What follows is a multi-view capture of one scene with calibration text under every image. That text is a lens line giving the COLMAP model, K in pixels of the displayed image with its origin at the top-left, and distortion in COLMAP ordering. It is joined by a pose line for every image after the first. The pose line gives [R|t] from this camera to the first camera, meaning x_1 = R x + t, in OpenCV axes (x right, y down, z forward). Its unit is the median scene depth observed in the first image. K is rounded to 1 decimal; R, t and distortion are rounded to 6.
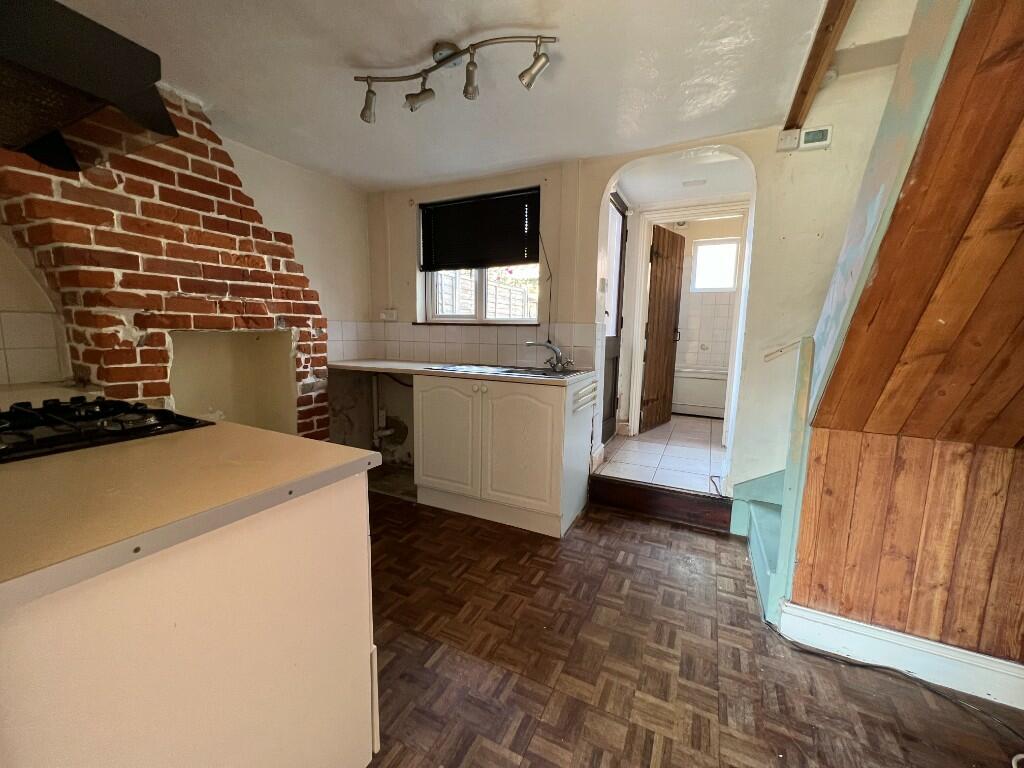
lens RADIAL K [[406.7, 0, 507.4], [0, 406.7, 383.4], [0, 0, 1]] dist [-0.003223, -0.000316]
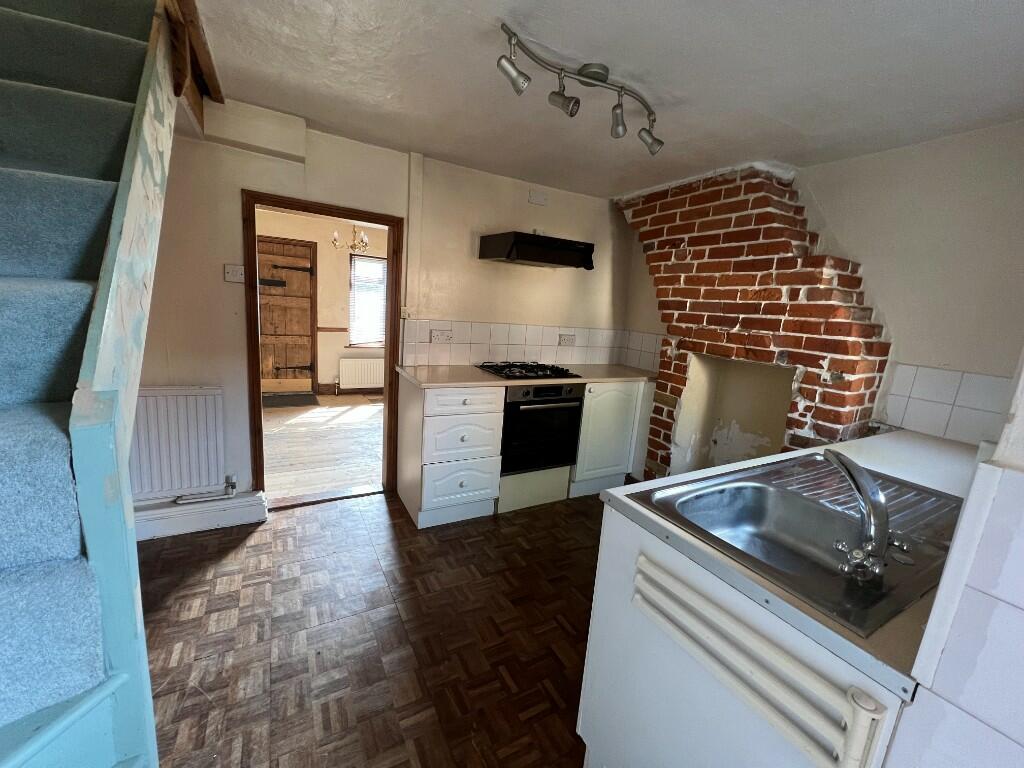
lens RADIAL K [[406.7, 0, 506.4], [0, 406.7, 380.9], [0, 0, 1]] dist [-0.003223, -0.000316]
pose [[-0.562029, 0.095580, -0.821577, 0.601045], [-0.191223, 0.951375, 0.241494, -0.229090], [0.804710, 0.292831, -0.516423, 1.122499]]
